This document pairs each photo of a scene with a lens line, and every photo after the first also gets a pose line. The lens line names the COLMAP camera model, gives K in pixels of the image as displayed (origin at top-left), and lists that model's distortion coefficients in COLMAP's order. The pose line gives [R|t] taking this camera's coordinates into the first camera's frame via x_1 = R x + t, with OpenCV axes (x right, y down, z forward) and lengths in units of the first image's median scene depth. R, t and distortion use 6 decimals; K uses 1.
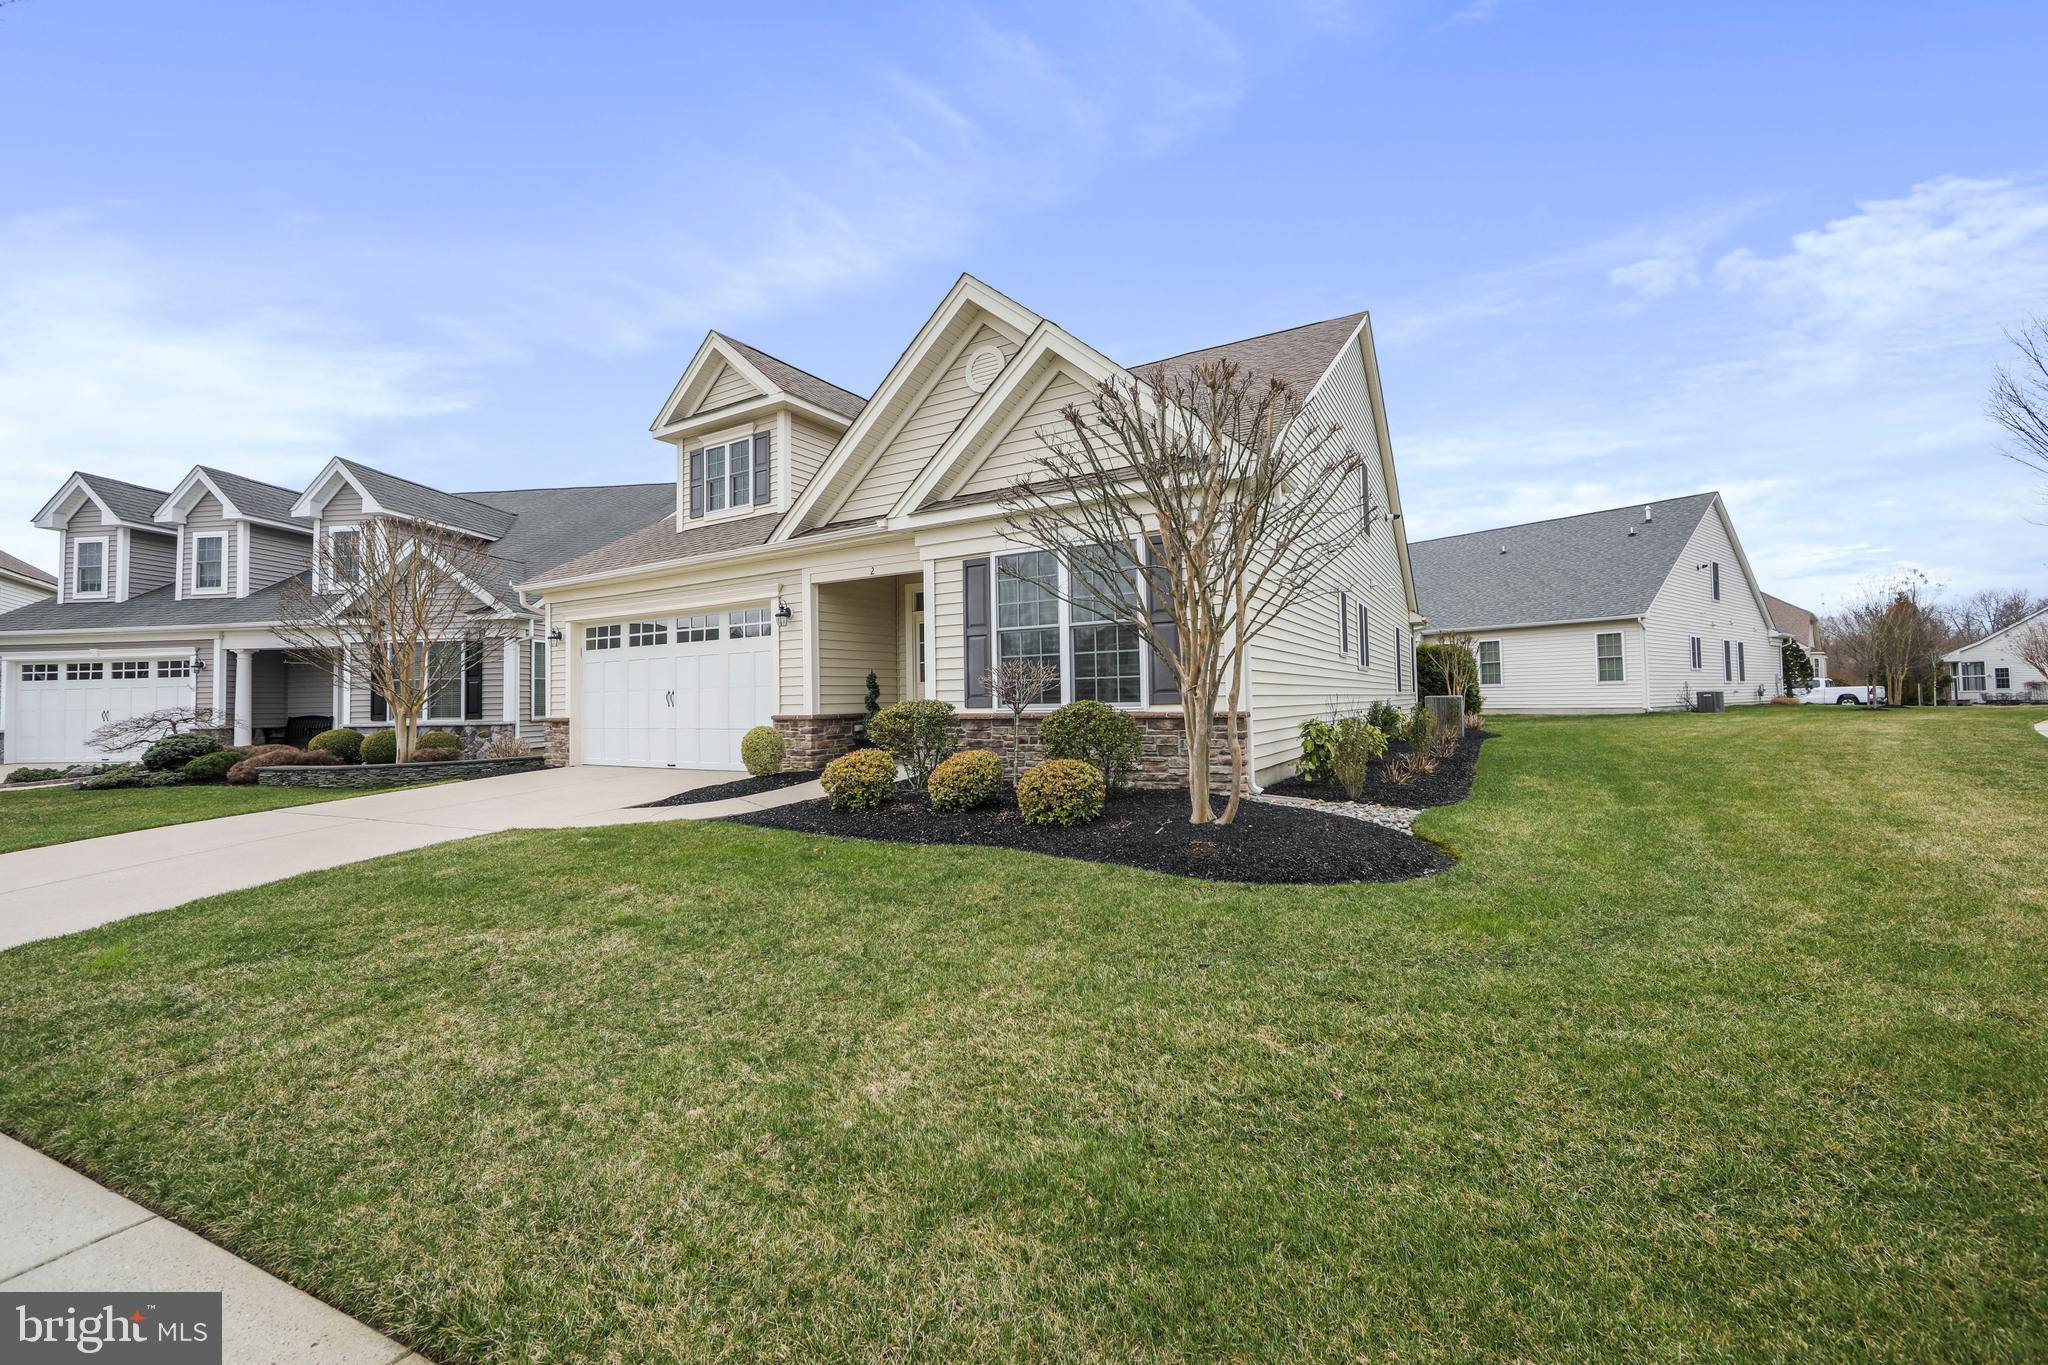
lens RADIAL K [[805.8, 0, 1026.4], [0, 805.8, 691.5], [0, 0, 1]] dist [-0.001962, -0.000223]
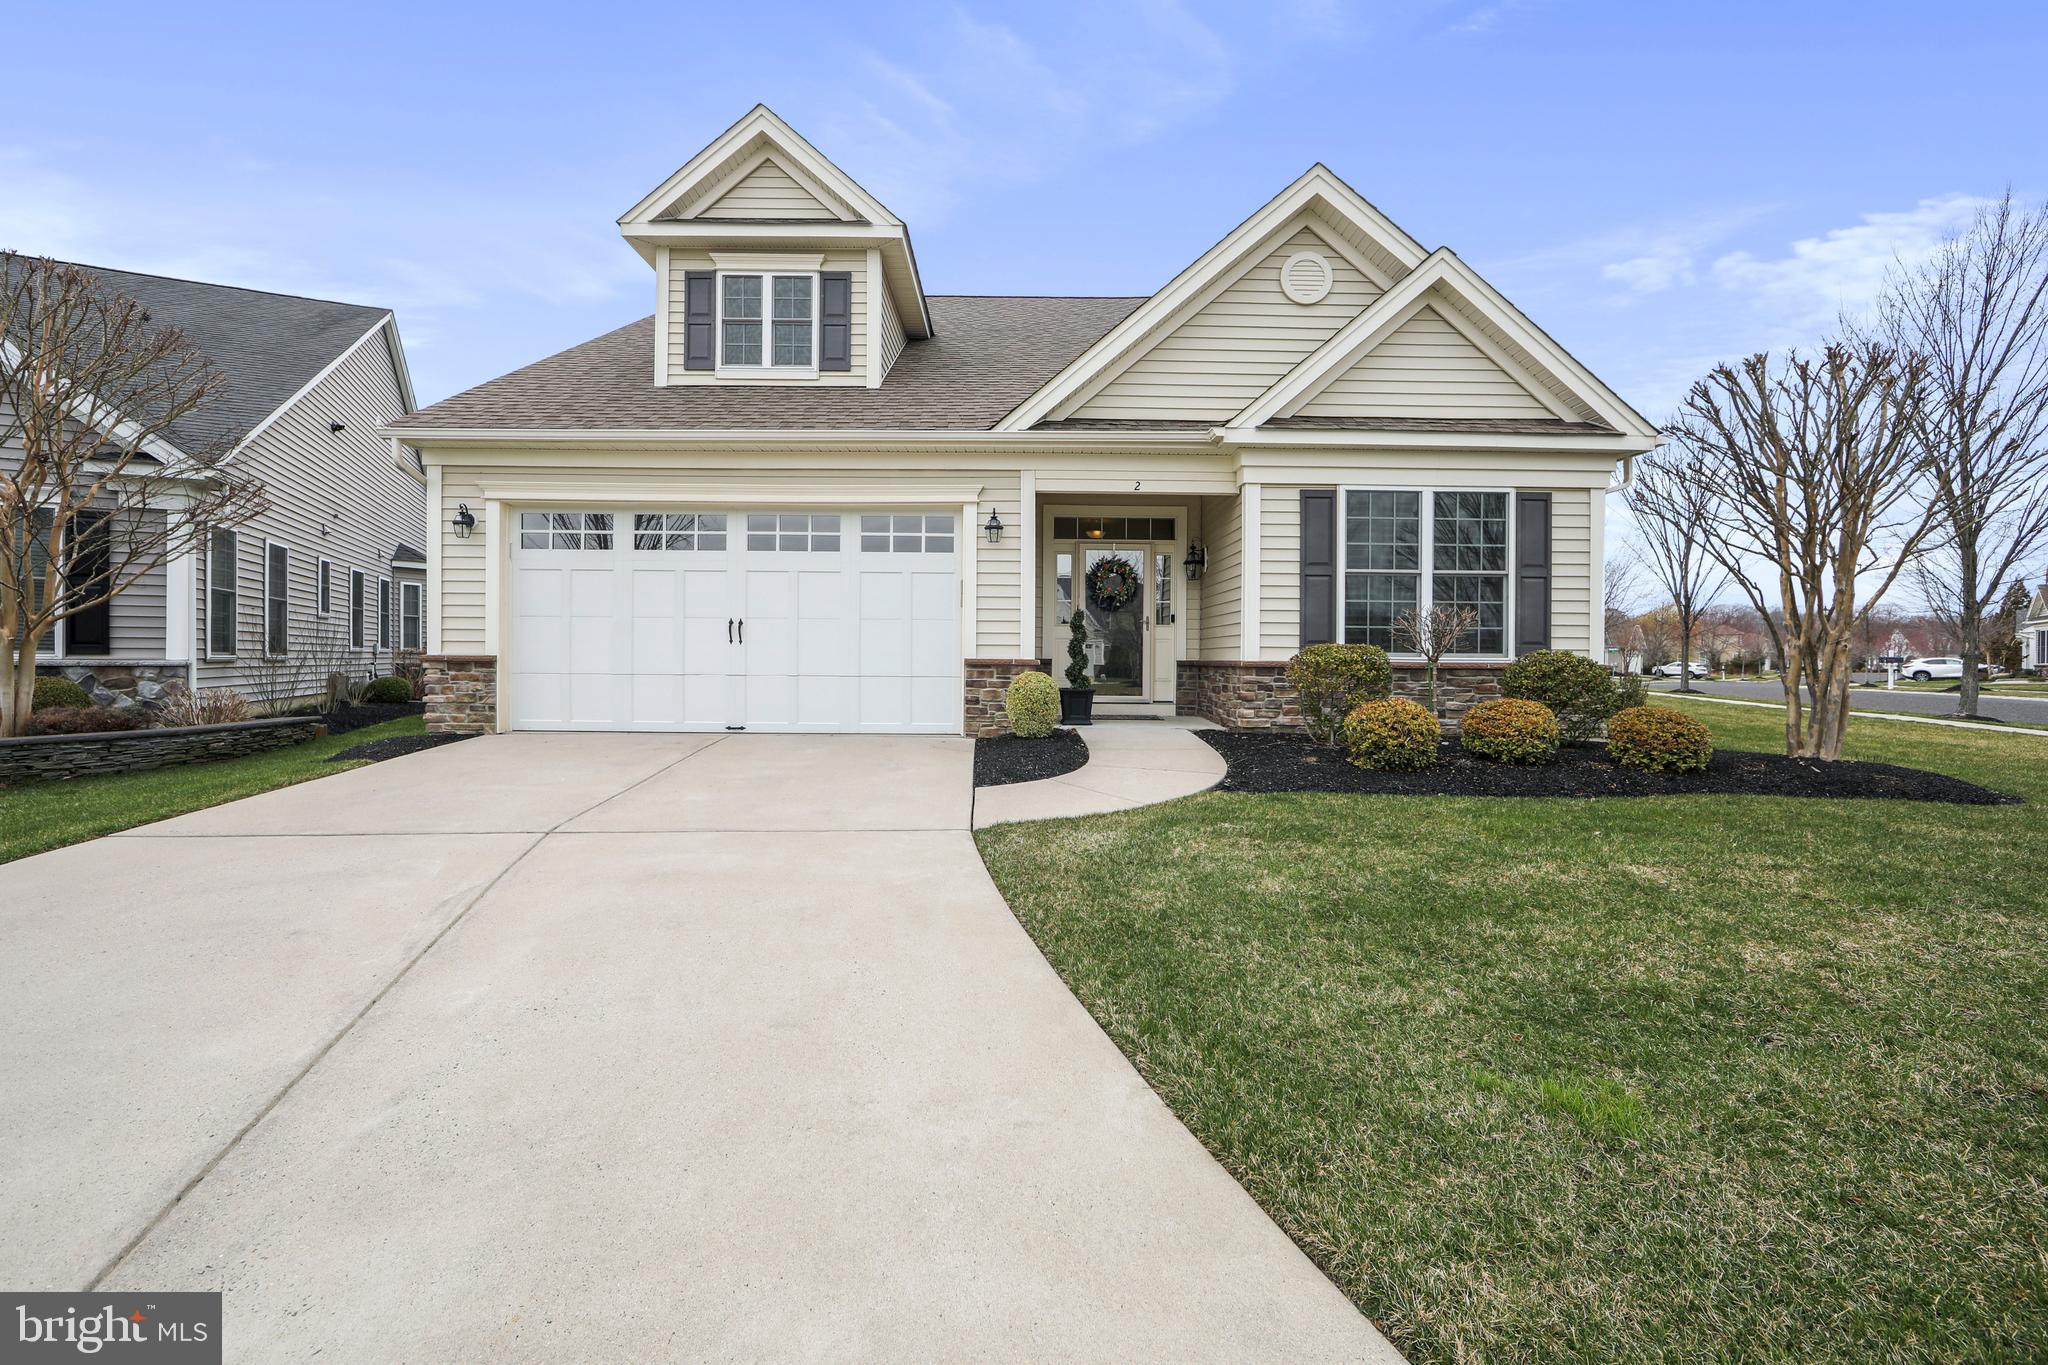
lens RADIAL K [[825.0, 0, 1018.3], [0, 825.0, 668.7], [0, 0, 1]] dist [-0.008155, 0.000081]
pose [[0.857035, 0.010505, 0.515151, -0.511130], [-0.029093, 0.999184, 0.028027, 0.012012], [-0.514436, -0.039007, 0.856641, 0.232998]]
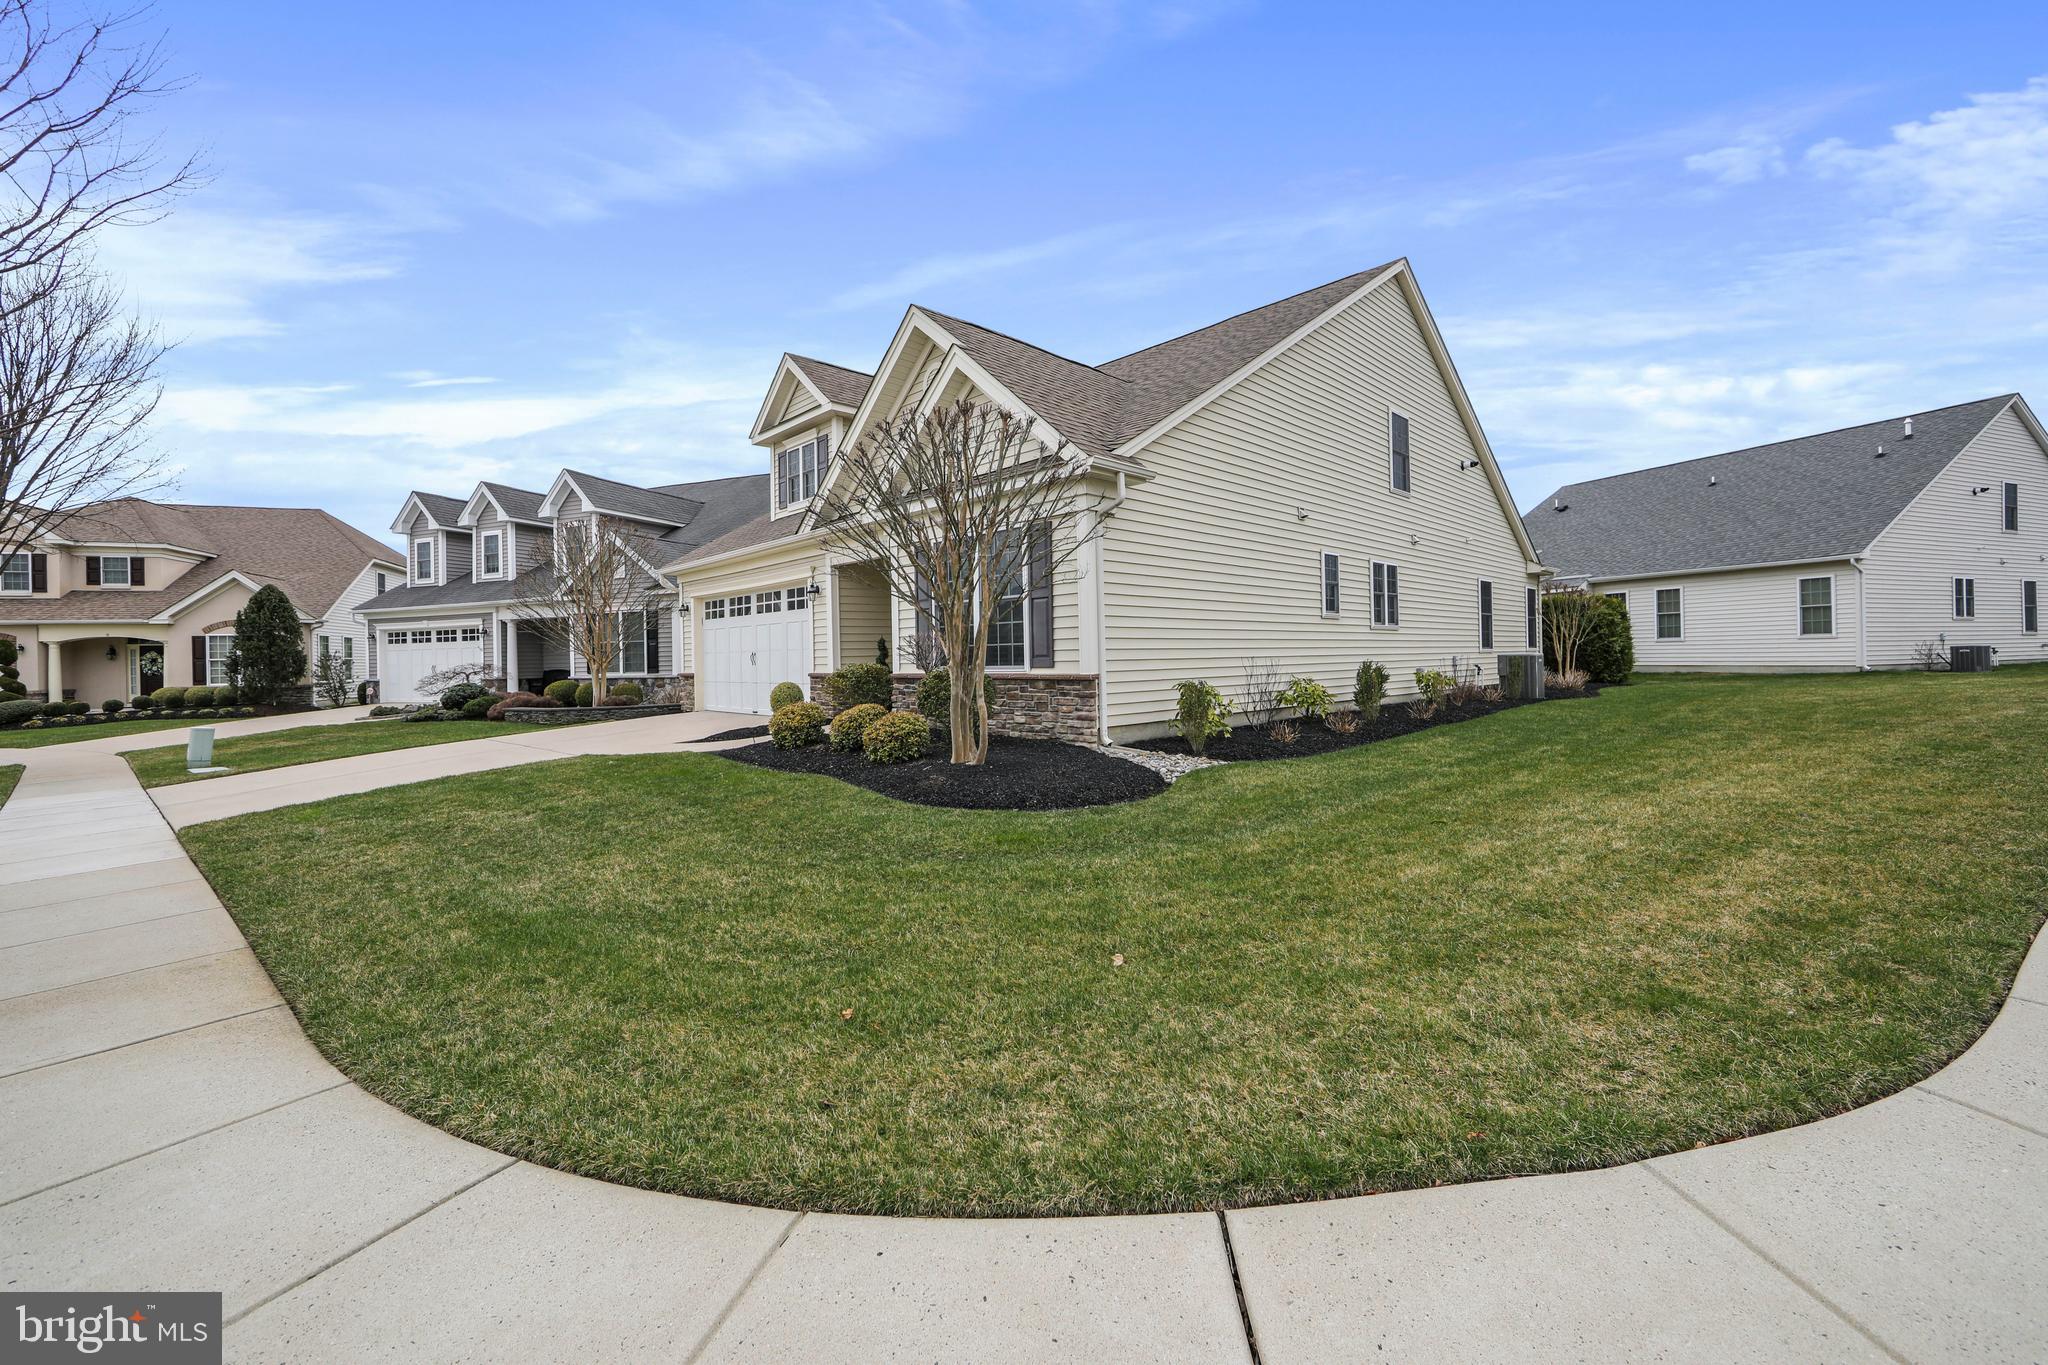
lens RADIAL K [[805.8, 0, 1023.5], [0, 805.8, 676.7], [0, 0, 1]] dist [-0.001962, -0.000223]
pose [[0.964228, 0.006508, -0.264995, 0.250630], [0.004193, 0.999199, 0.039794, -0.009466], [0.265042, -0.039482, 0.963428, -0.078768]]
